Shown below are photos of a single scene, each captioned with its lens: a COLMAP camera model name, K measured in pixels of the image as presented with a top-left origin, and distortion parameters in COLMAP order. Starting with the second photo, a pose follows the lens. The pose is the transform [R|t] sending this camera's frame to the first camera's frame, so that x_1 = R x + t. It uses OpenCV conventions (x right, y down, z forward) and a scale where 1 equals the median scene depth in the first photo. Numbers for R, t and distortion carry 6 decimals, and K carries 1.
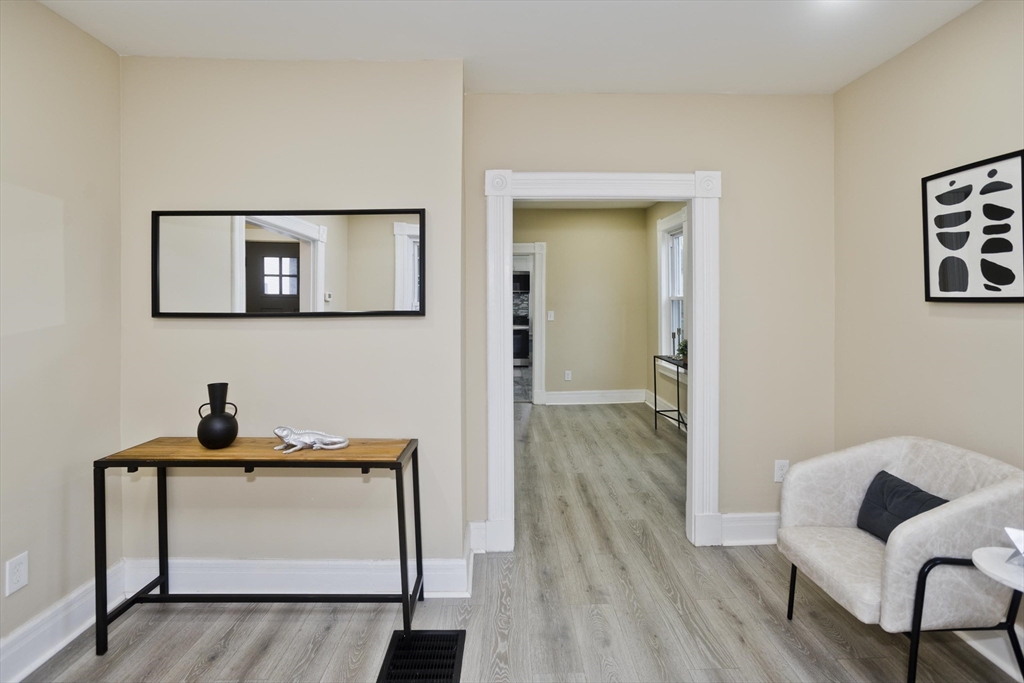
lens RADIAL K [[504.2, 0, 514.5], [0, 504.2, 307.3], [0, 0, 1]] dist [-0.054697, 0.023462]
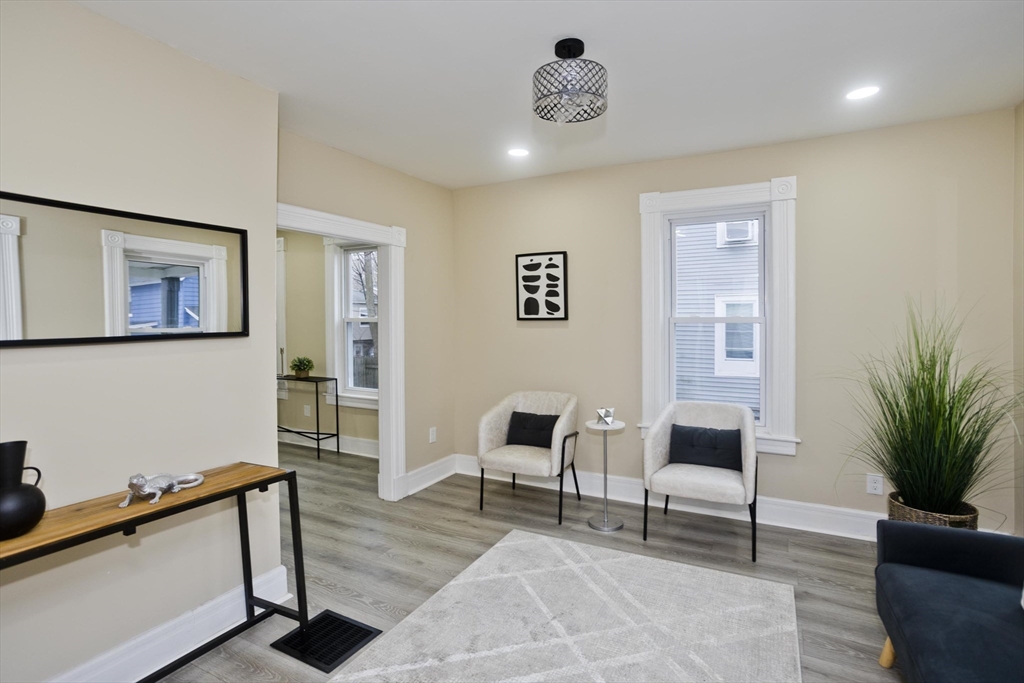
lens RADIAL K [[501.1, 0, 498.0], [0, 501.1, 333.1], [0, 0, 1]] dist [-0.069294, 0.045916]
pose [[0.513441, -0.024382, 0.857778, -0.836046], [0.020153, 0.999663, 0.016352, 0.004552], [-0.857888, 0.008891, 0.513760, 0.071292]]
